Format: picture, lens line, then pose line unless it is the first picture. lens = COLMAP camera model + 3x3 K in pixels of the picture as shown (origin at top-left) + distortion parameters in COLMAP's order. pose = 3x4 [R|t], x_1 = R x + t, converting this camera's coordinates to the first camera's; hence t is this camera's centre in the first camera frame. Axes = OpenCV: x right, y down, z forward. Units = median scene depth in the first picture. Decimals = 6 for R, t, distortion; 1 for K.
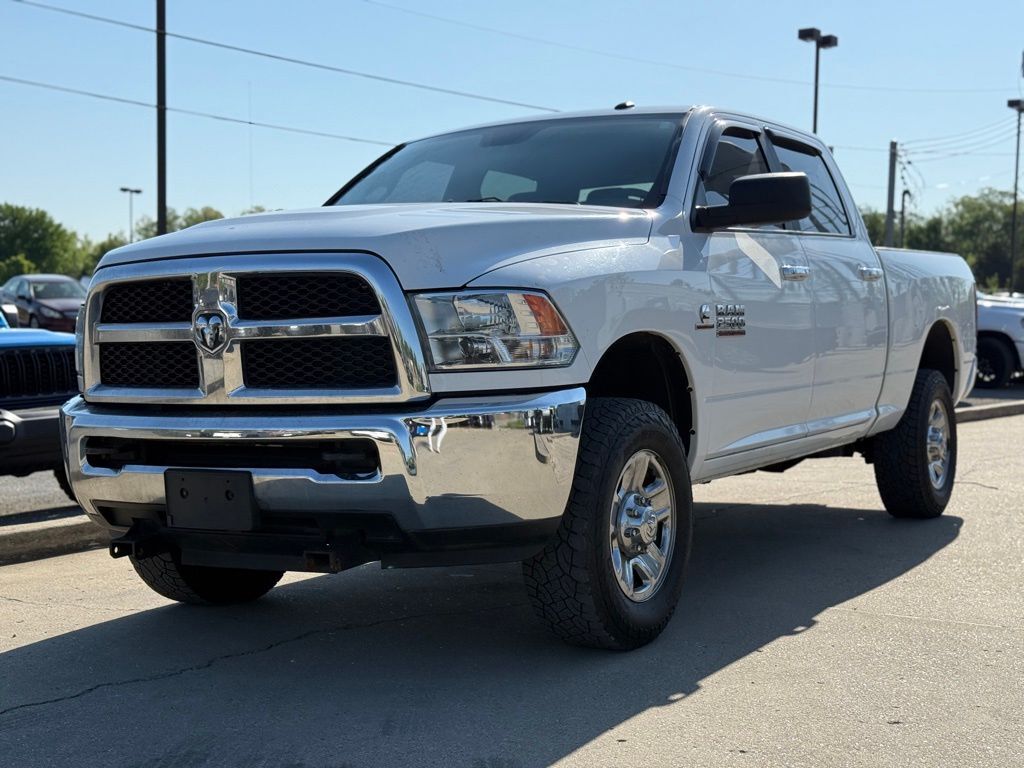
lens RADIAL K [[1431.1, 0, 510.3], [0, 1431.1, 387.0], [0, 0, 1]] dist [0.092220, 0.000000]
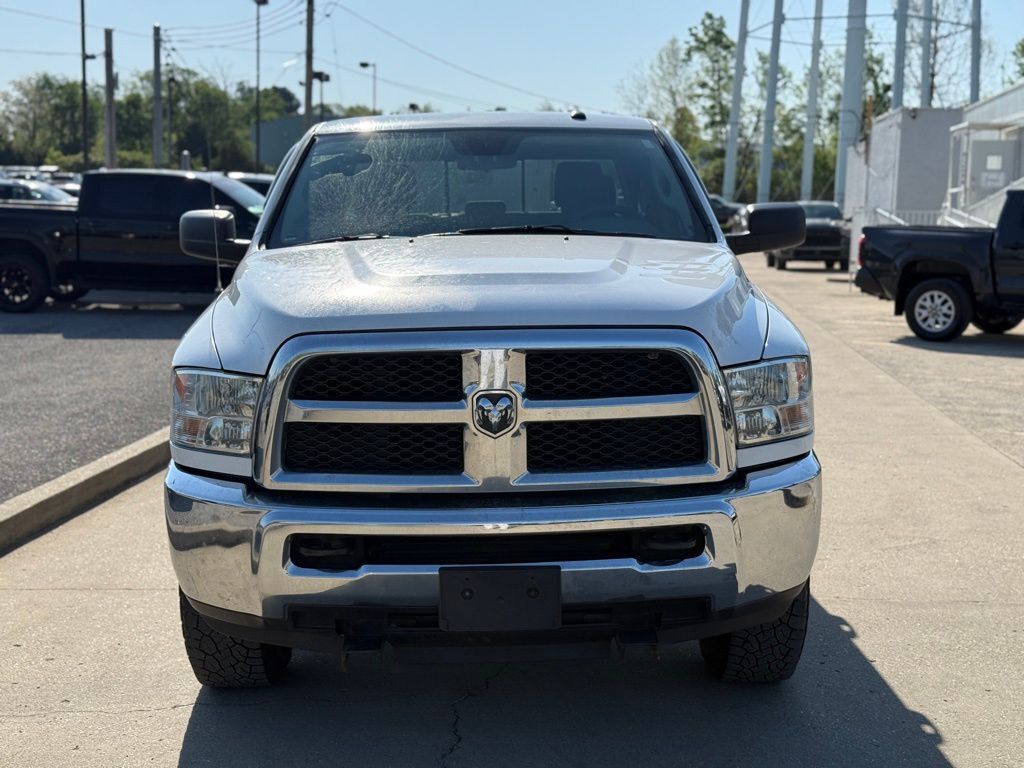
lens RADIAL K [[1431.1, 0, 514.3], [0, 1431.1, 383.2], [0, 0, 1]] dist [0.092220, 0.000000]
pose [[0.854731, -0.055920, 0.516050, -0.652366], [0.012888, 0.996160, 0.086599, -0.133728], [-0.518910, -0.067368, 0.852170, 0.229487]]
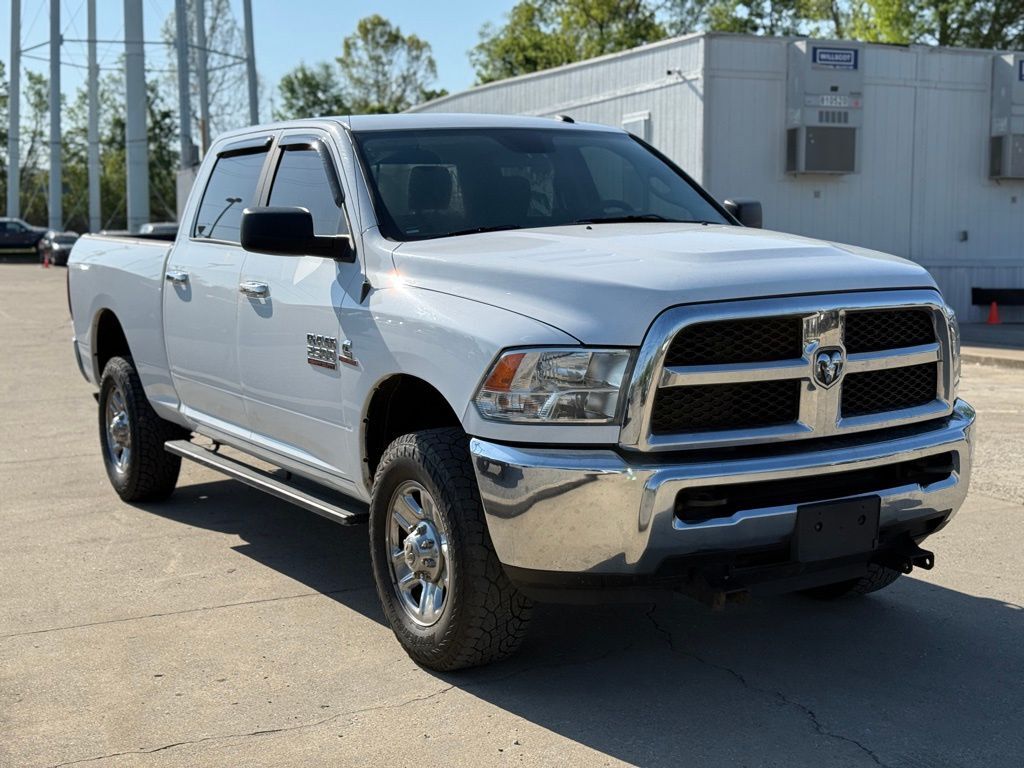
lens RADIAL K [[1431.1, 0, 514.6], [0, 1431.1, 379.7], [0, 0, 1]] dist [0.092220, 0.000000]
pose [[0.493616, -0.089358, 0.865077, -1.202963], [0.040666, 0.995991, 0.079677, -0.120133], [-0.868729, -0.004150, 0.495271, 0.676703]]
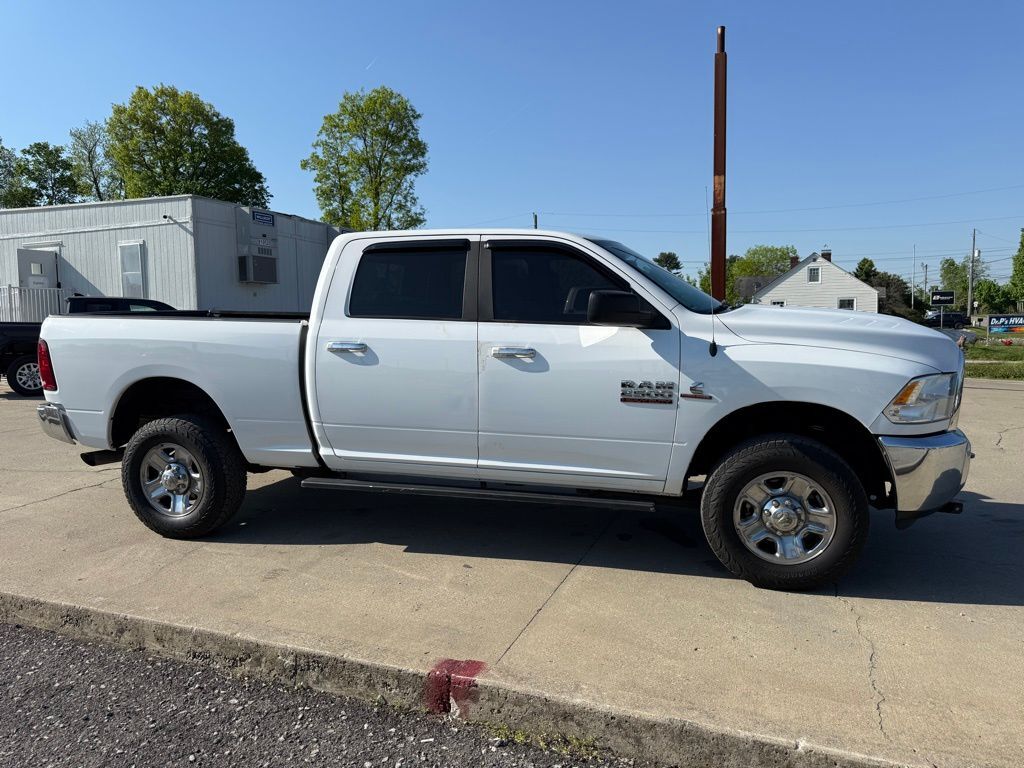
lens RADIAL K [[723.8, 0, 517.8], [0, 723.8, 392.4], [0, 0, 1]] dist [0.004424, -0.004031]
pose [[-0.242918, -0.099791, 0.964900, -1.023856], [0.044480, 0.992502, 0.113844, -0.159330], [-0.969026, 0.070574, -0.236658, 1.792248]]
